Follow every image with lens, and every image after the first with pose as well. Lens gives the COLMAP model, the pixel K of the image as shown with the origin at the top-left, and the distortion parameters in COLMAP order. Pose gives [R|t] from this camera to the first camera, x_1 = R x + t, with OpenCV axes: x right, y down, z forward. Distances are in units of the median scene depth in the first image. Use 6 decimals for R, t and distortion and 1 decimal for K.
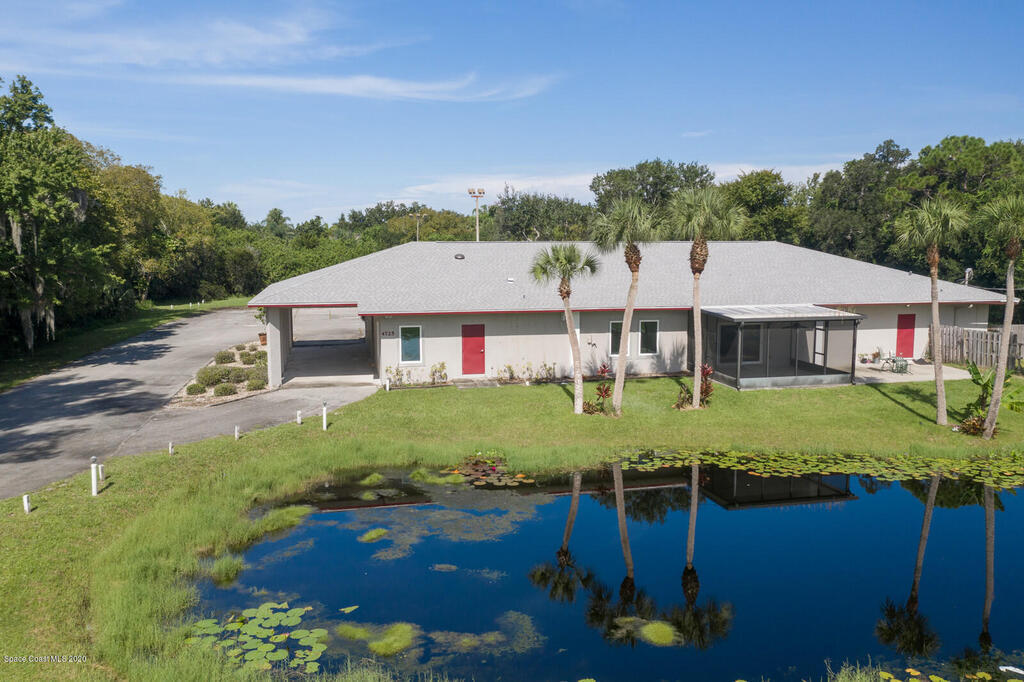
lens RADIAL K [[827.0, 0, 513.9], [0, 827.0, 340.6], [0, 0, 1]] dist [-0.001086, -0.000044]
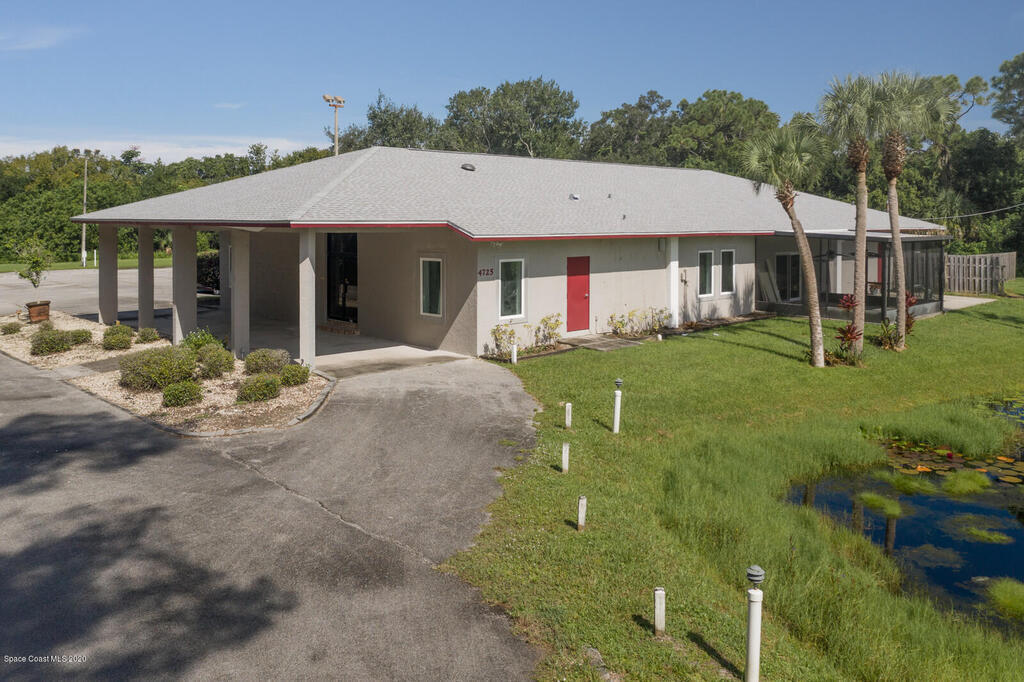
lens RADIAL K [[846.9, 0, 510.1], [0, 846.9, 230.1], [0, 0, 1]] dist [-0.002345, 0.000166]
pose [[0.851946, -0.004018, 0.523614, -0.509224], [0.058896, 0.994361, -0.088195, 0.018636], [-0.520307, 0.105976, 0.847378, 0.488991]]
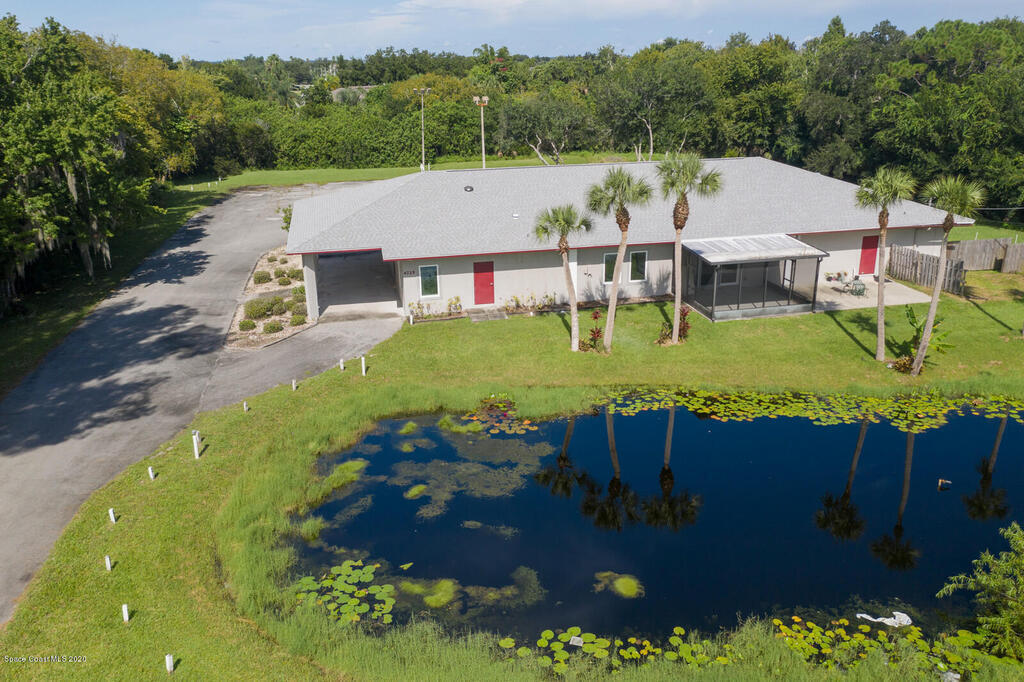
lens RADIAL K [[816.1, 0, 512.0], [0, 816.1, 341.0], [0, 0, 1]] dist [-0.001394, -0.001229]
pose [[0.999885, -0.012828, -0.008123, -0.002171], [0.014274, 0.976544, 0.214845, -0.170709], [0.005176, -0.214937, 0.976614, -0.133291]]
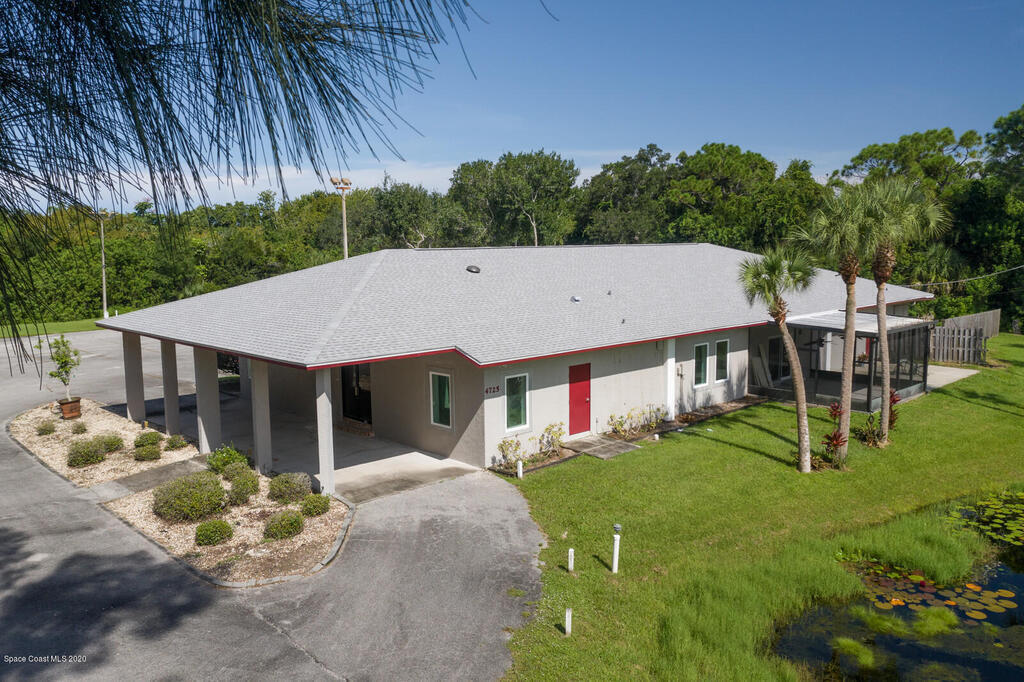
lens RADIAL K [[816.1, 0, 512.0], [0, 816.1, 341.0], [0, 0, 1]] dist [-0.001394, -0.001229]
pose [[0.852935, -0.072265, 0.516991, -0.510799], [0.072178, 0.997185, 0.020307, -0.064225], [-0.517003, 0.019995, 0.855750, 0.476331]]
